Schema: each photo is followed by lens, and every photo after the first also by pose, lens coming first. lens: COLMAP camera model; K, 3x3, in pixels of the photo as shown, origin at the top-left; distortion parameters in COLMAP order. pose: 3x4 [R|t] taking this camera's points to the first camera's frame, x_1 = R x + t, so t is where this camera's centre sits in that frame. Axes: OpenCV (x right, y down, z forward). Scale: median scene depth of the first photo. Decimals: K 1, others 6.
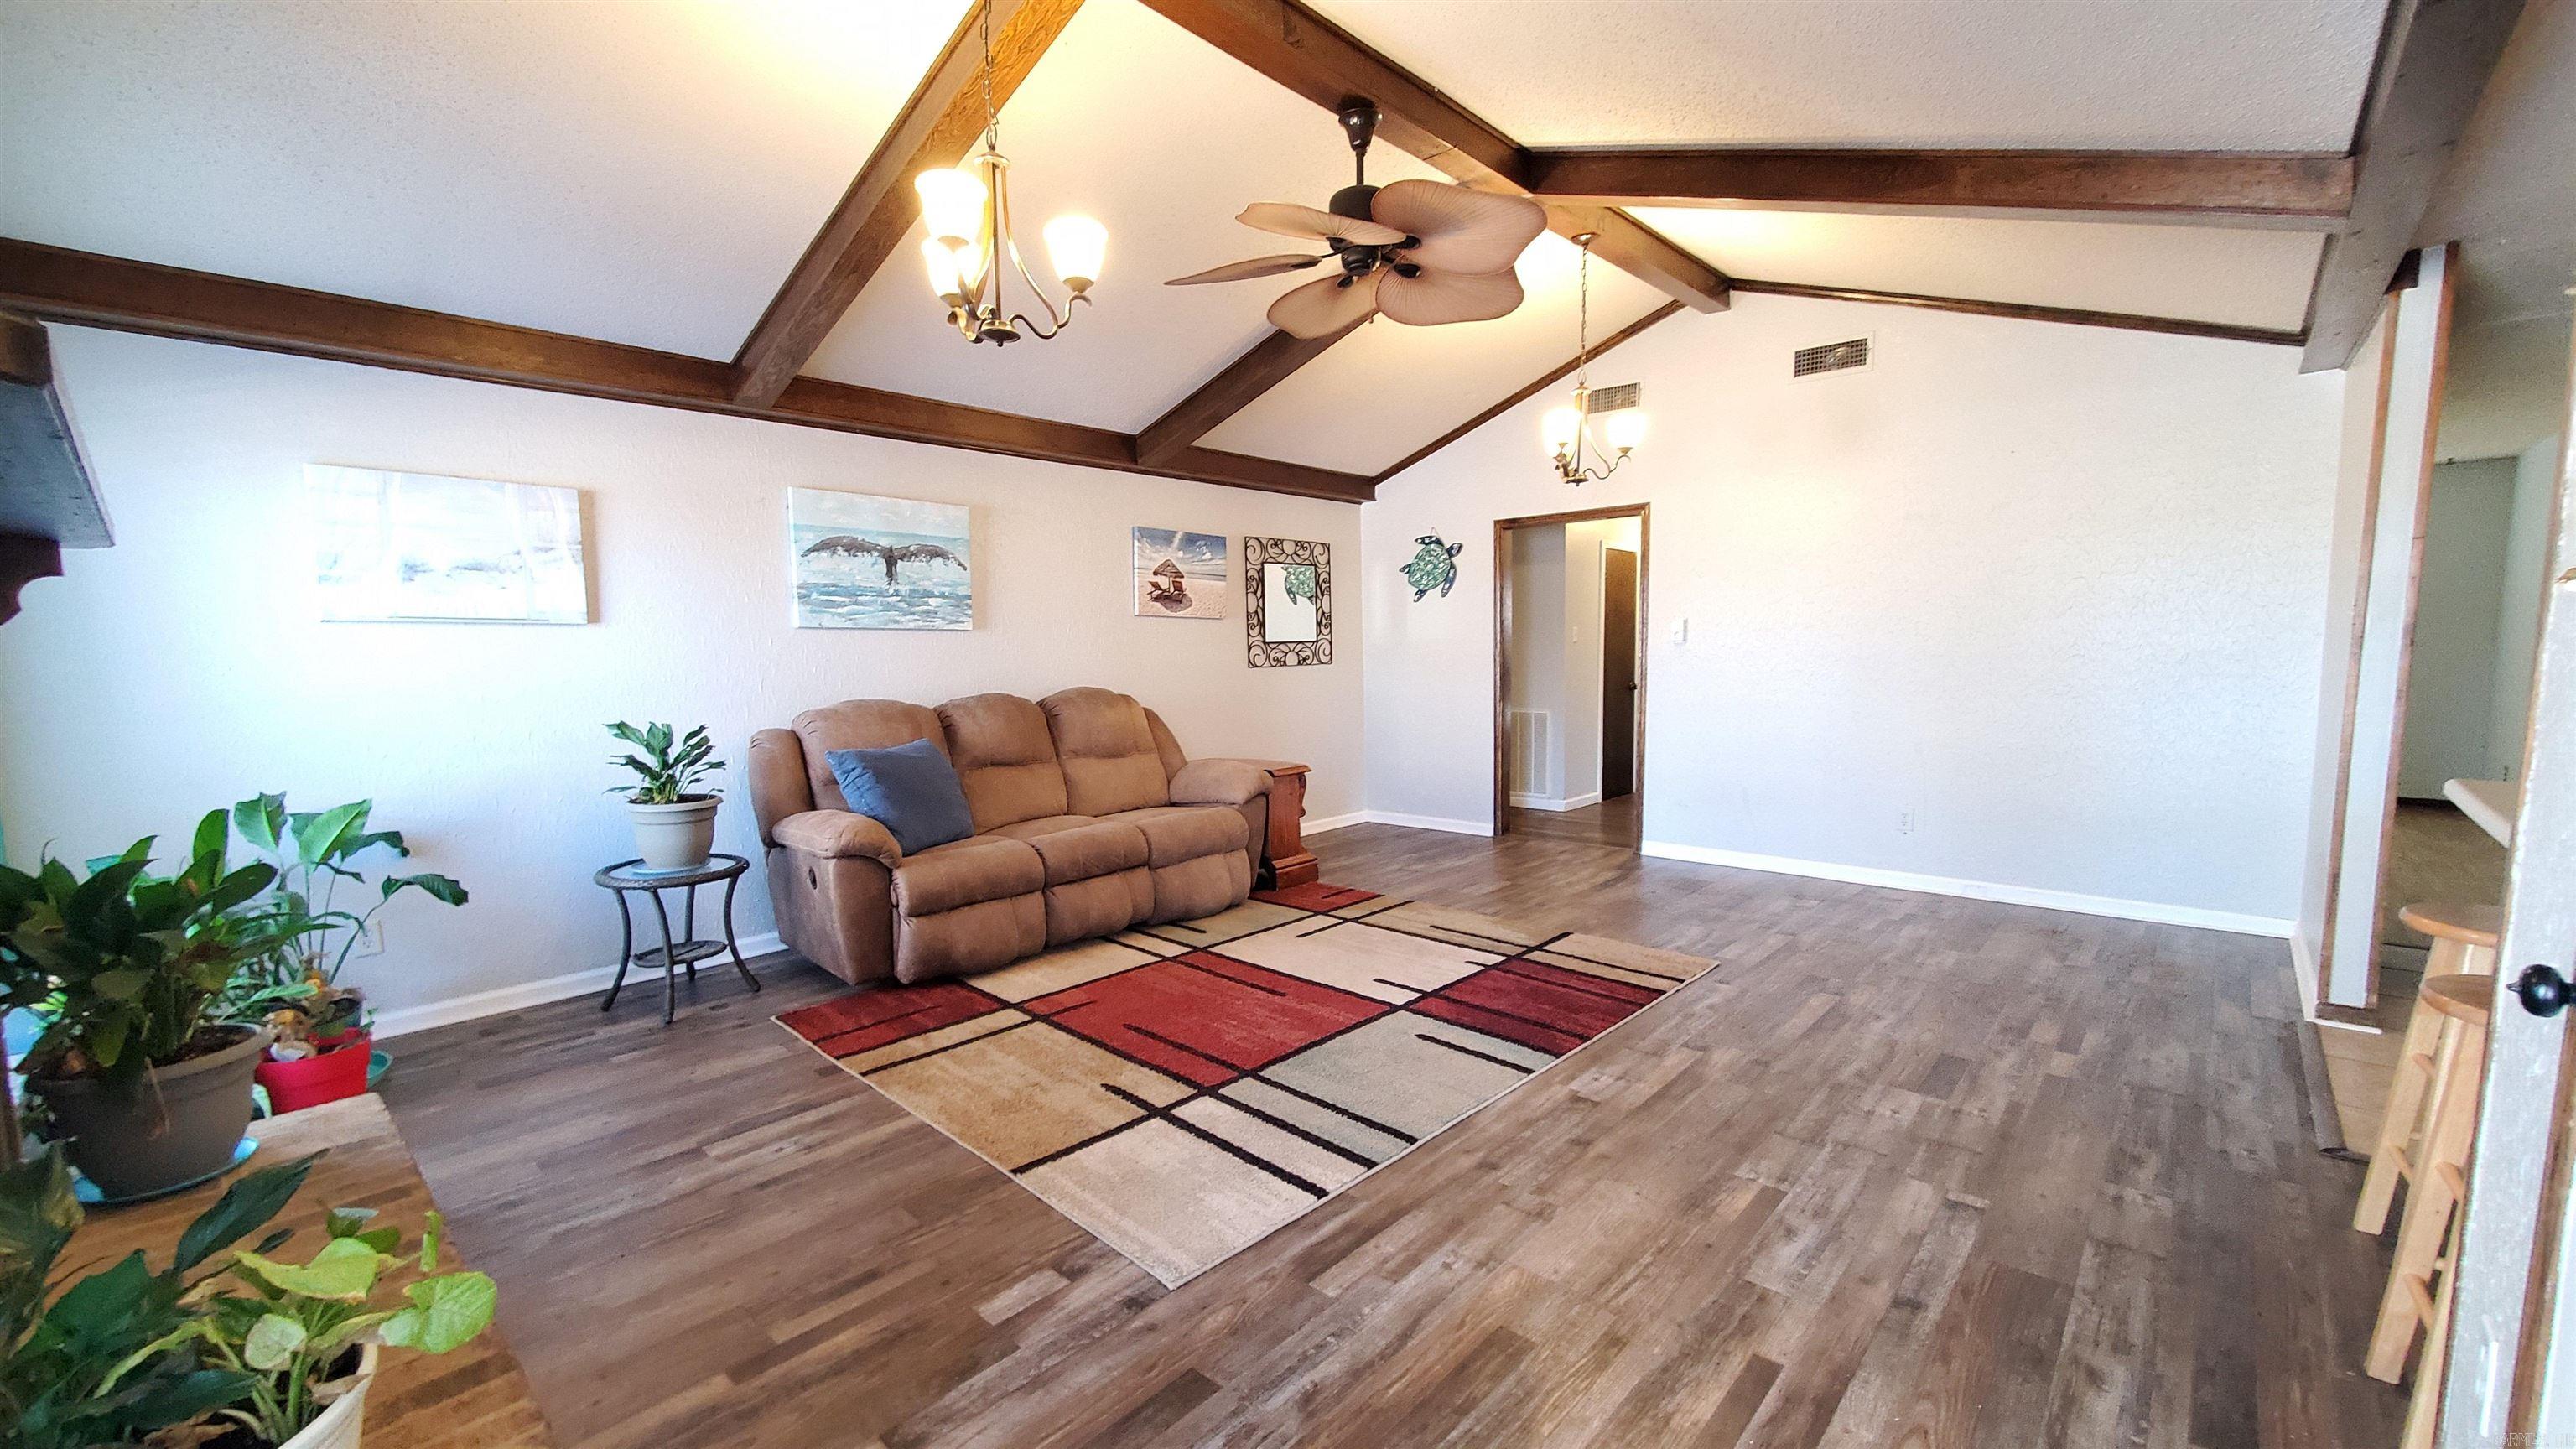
lens RADIAL K [[1026.4, 0, 1274.0], [0, 1026.4, 760.7], [0, 0, 1]] dist [-0.000791, -0.000490]
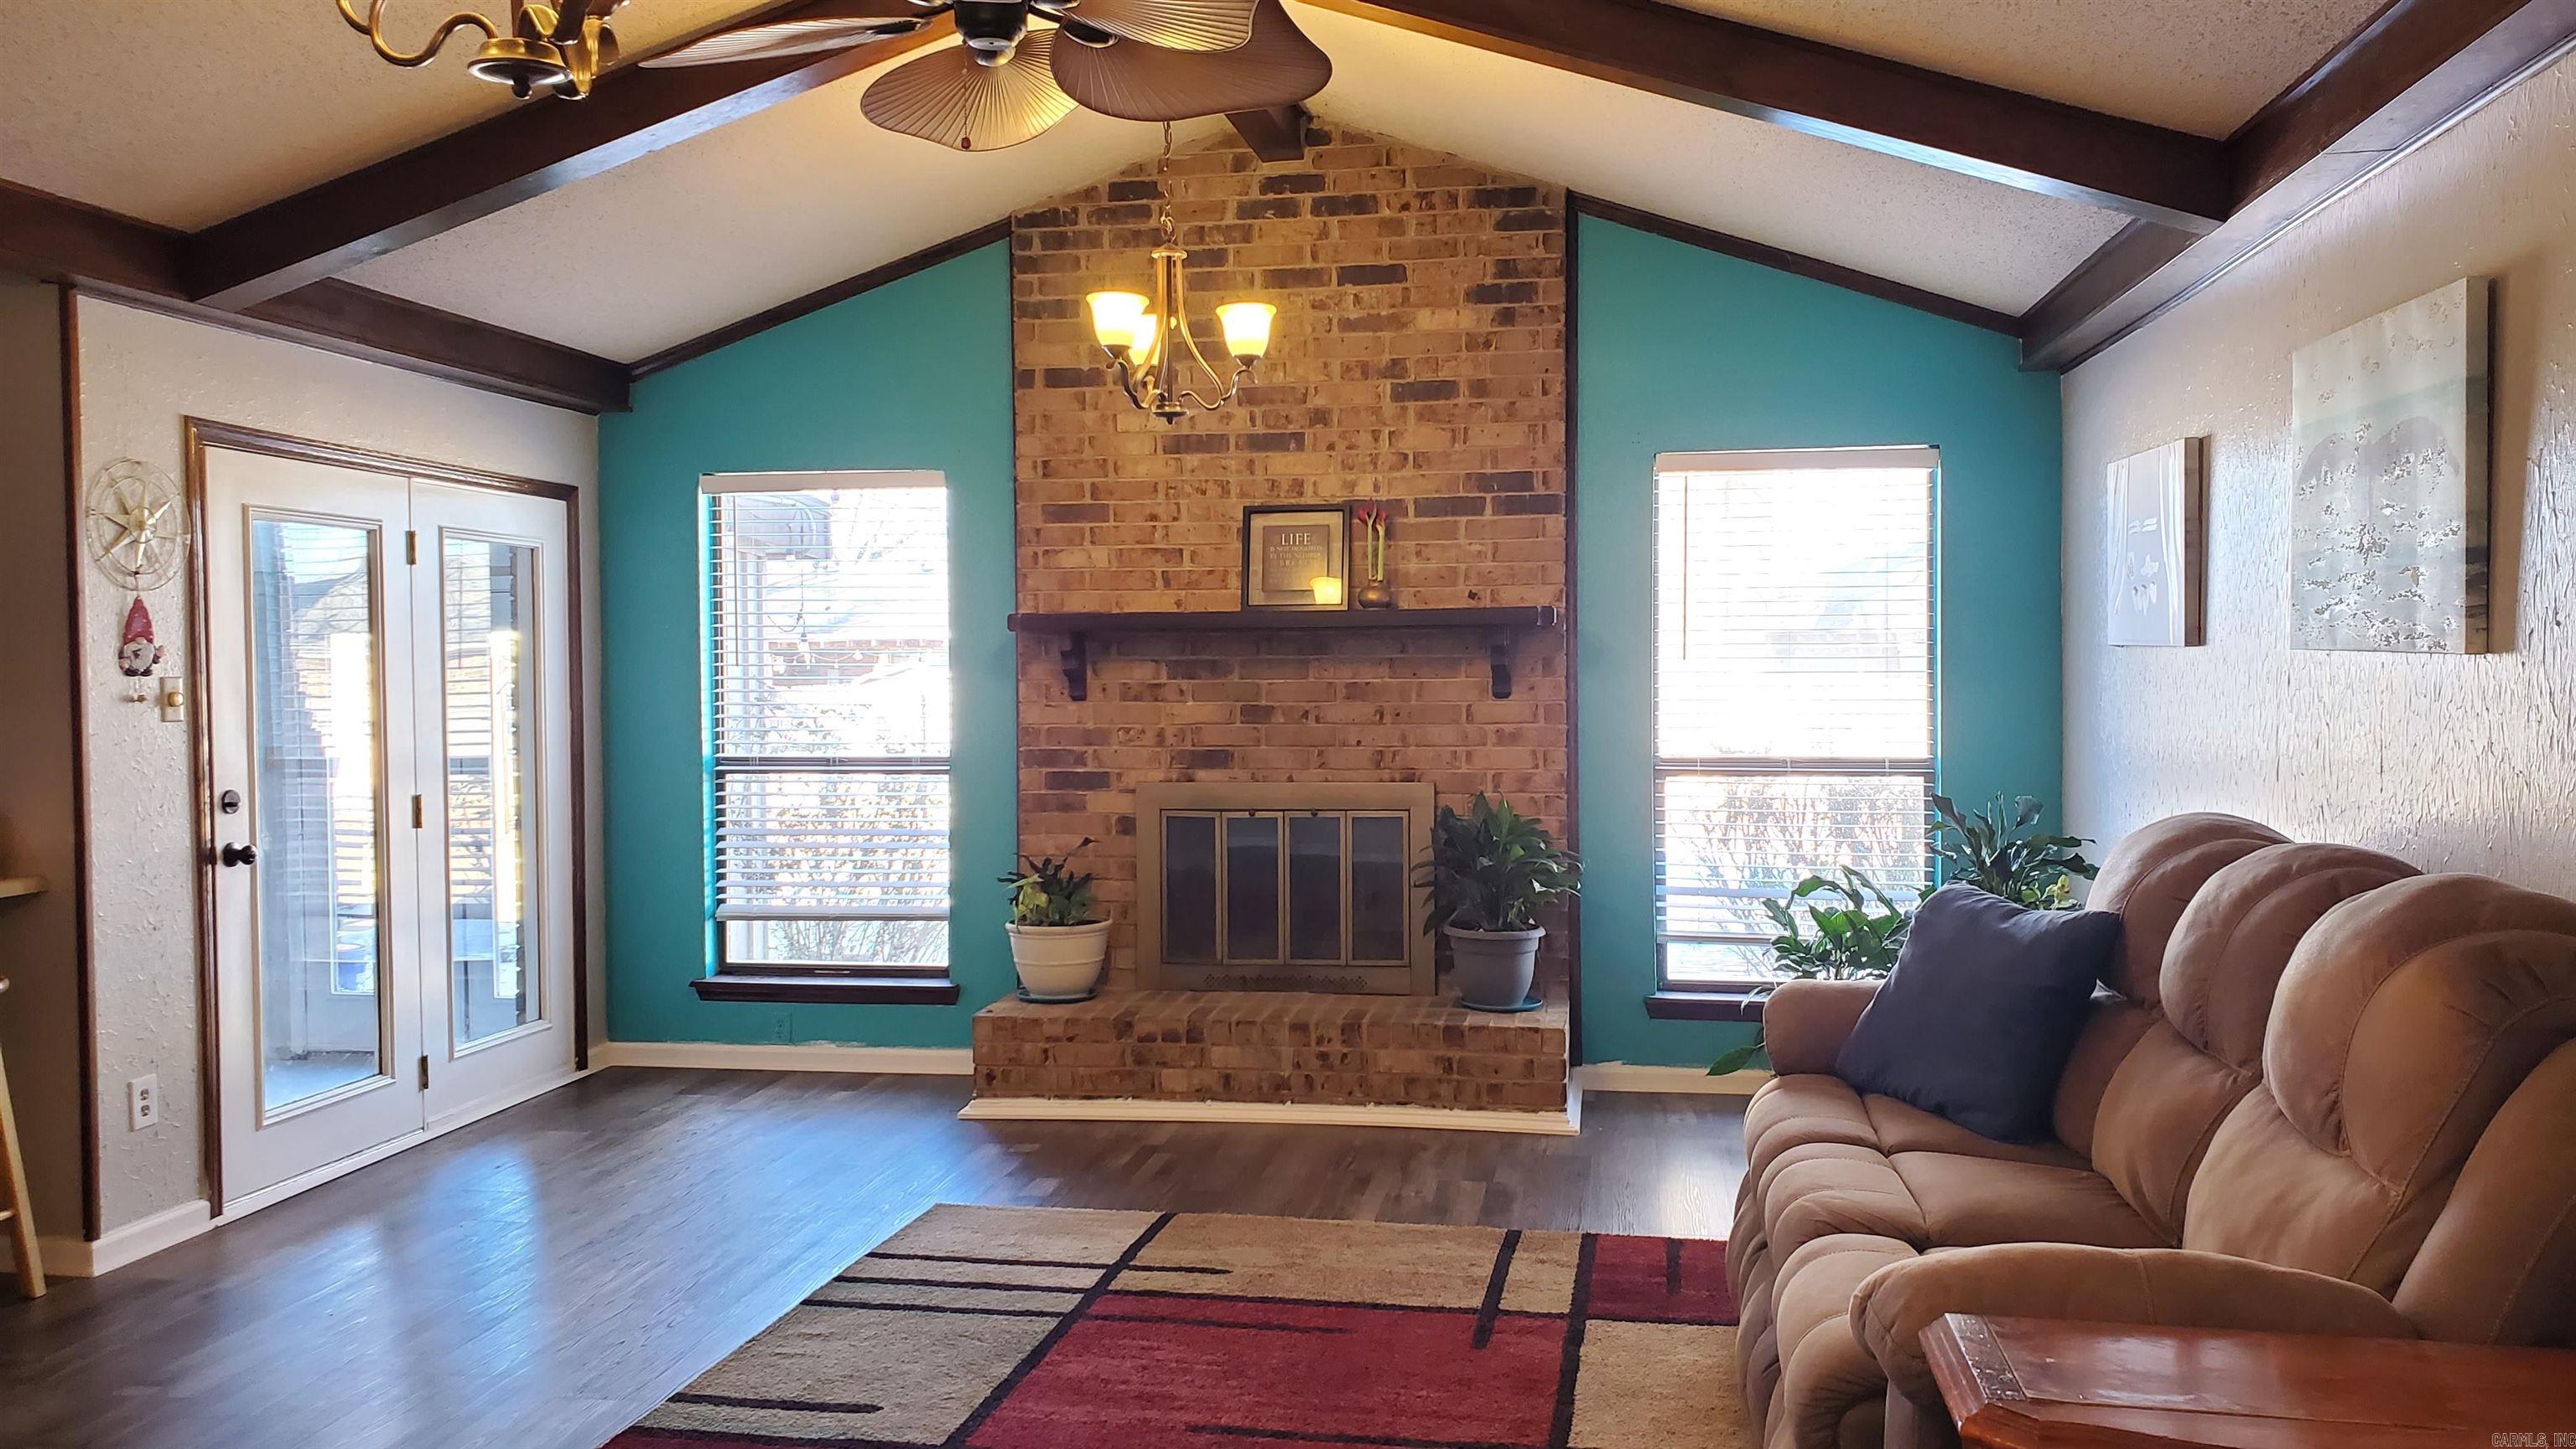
lens RADIAL K [[2005.4, 0, 1301.3], [0, 2005.4, 726.6], [0, 0, 1]] dist [0.220410, -0.502764]
pose [[-0.833321, 0.044424, -0.551002, 0.426430], [-0.036962, 0.990057, 0.135722, -0.209443], [0.551553, 0.133466, -0.823393, 1.549750]]
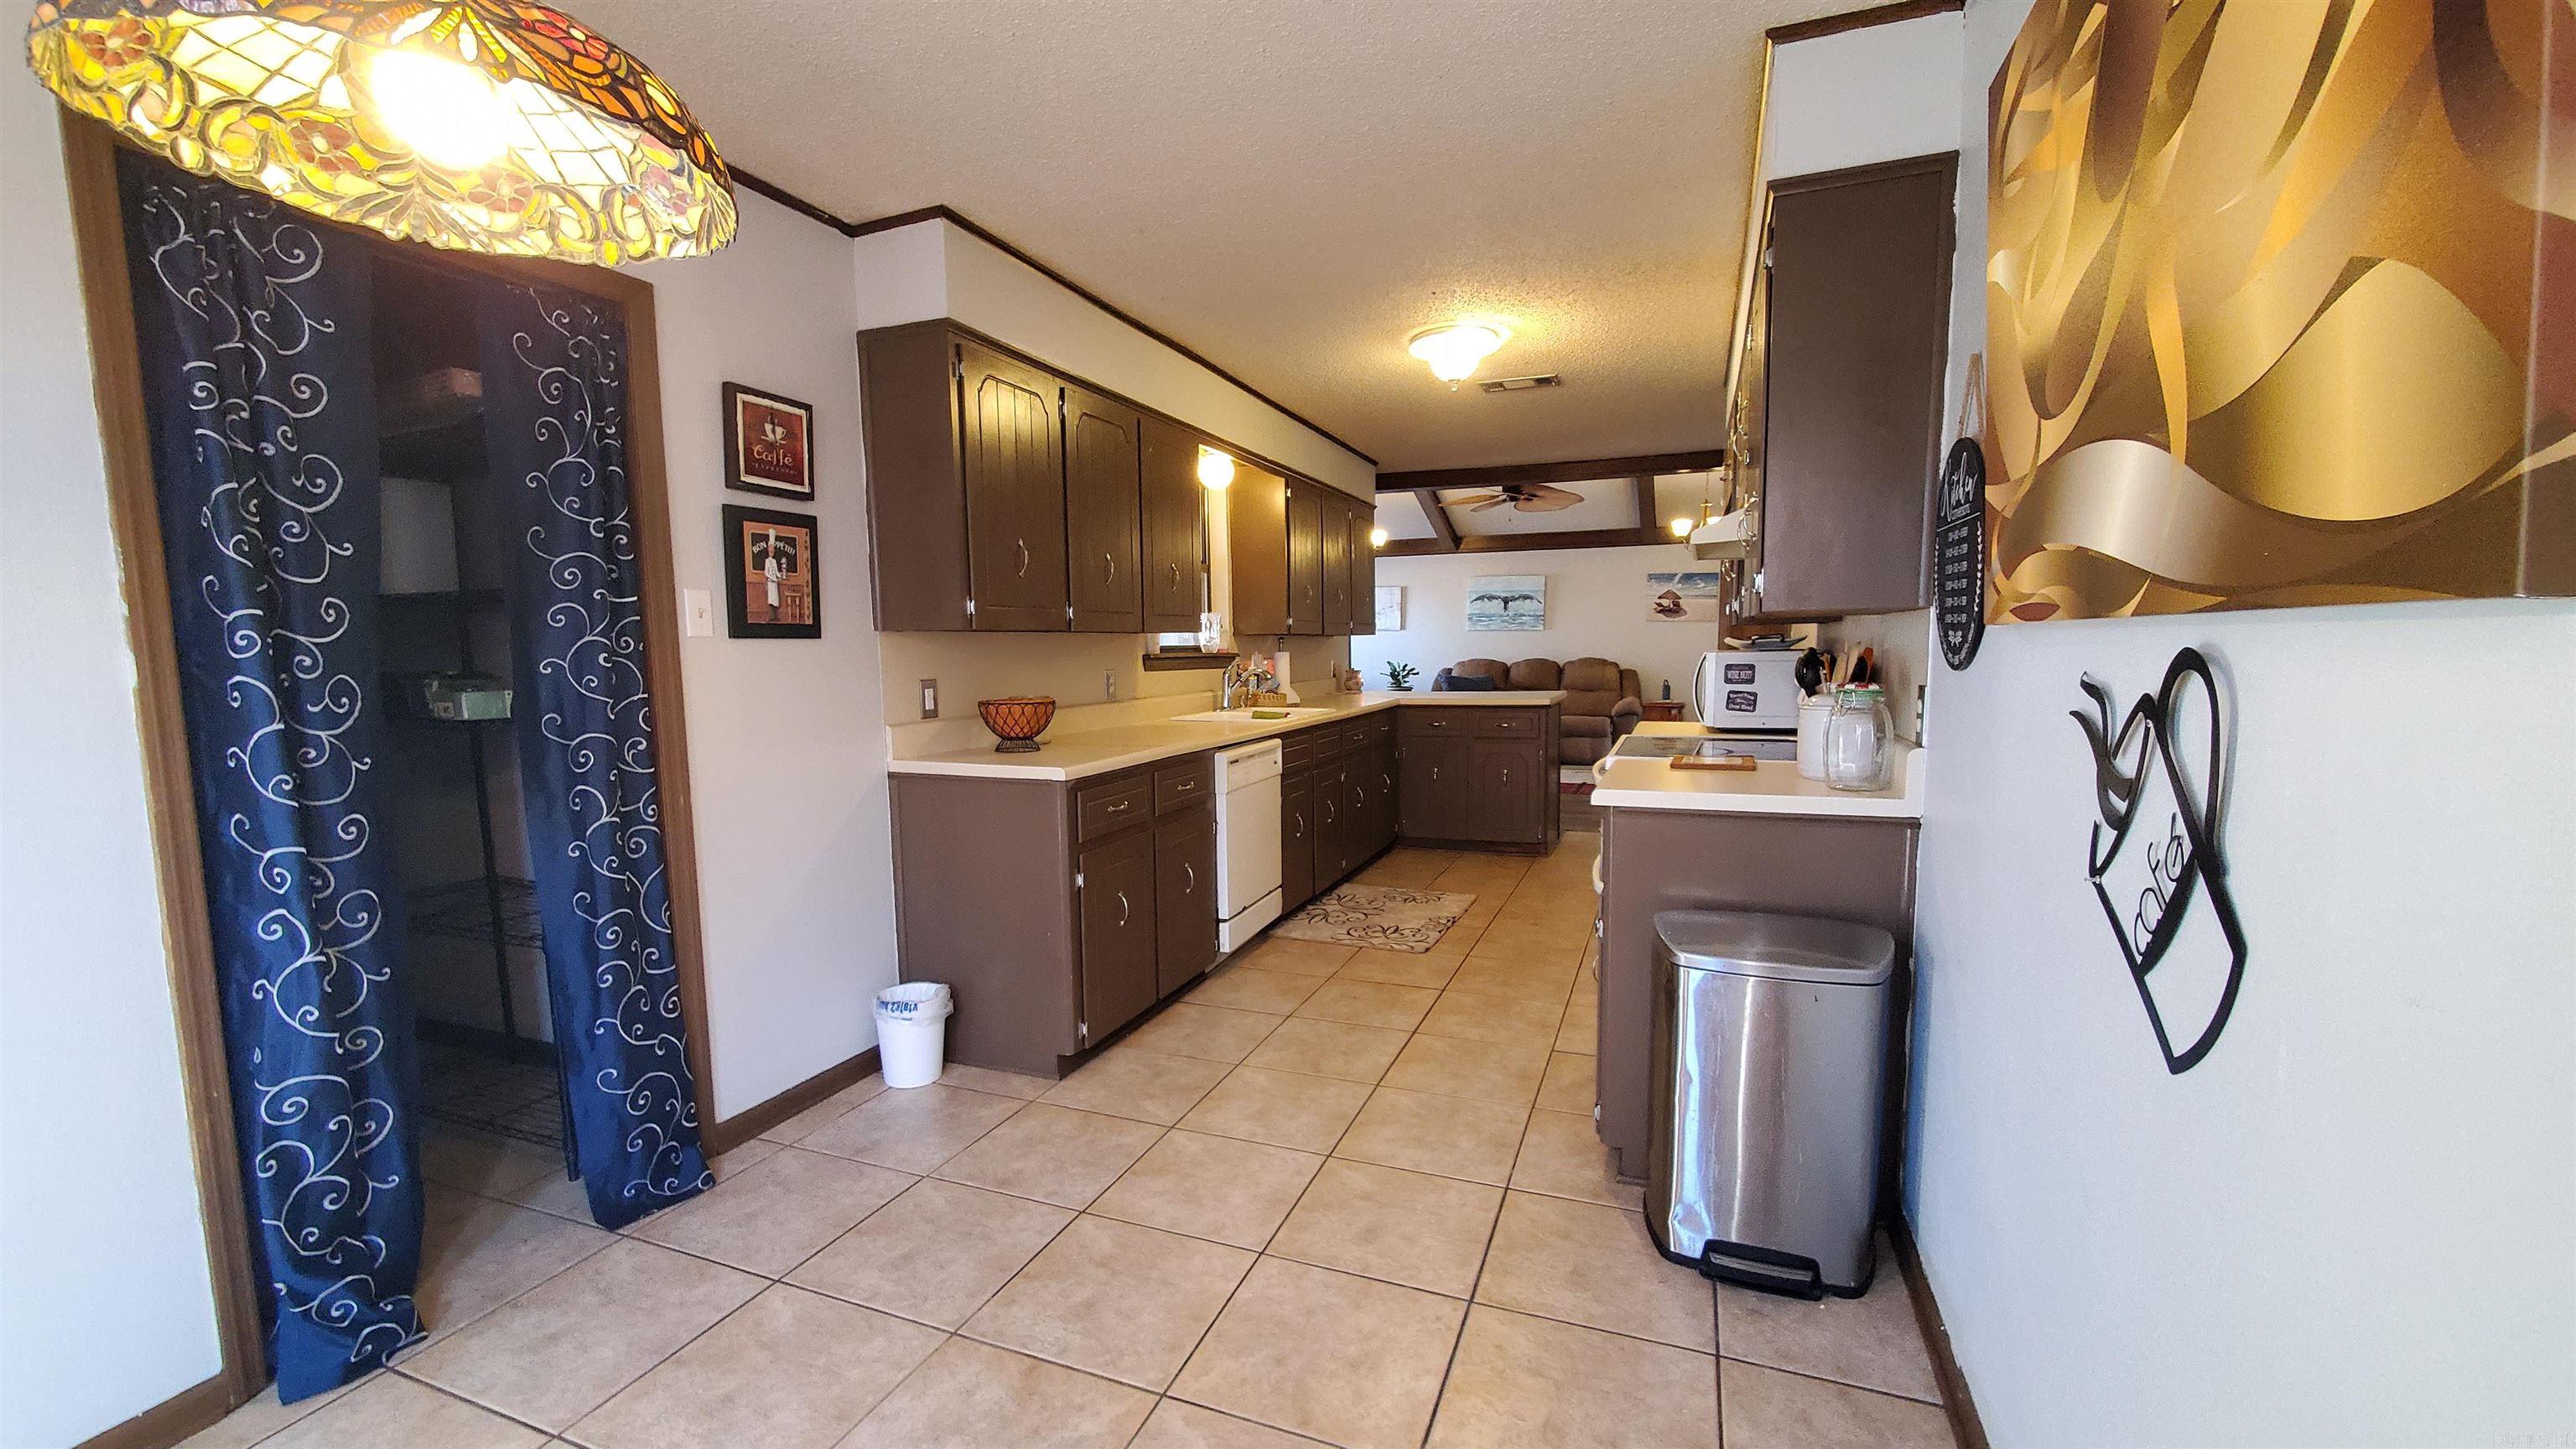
lens RADIAL K [[1006.3, 0, 1291.9], [0, 1006.3, 763.2], [0, 0, 1]] dist [0.000643, -0.000002]
pose [[0.374983, 0.115193, -0.919847, 1.806899], [-0.101982, 0.991353, 0.082574, 0.040214], [0.921405, 0.062844, 0.383488, -0.381638]]
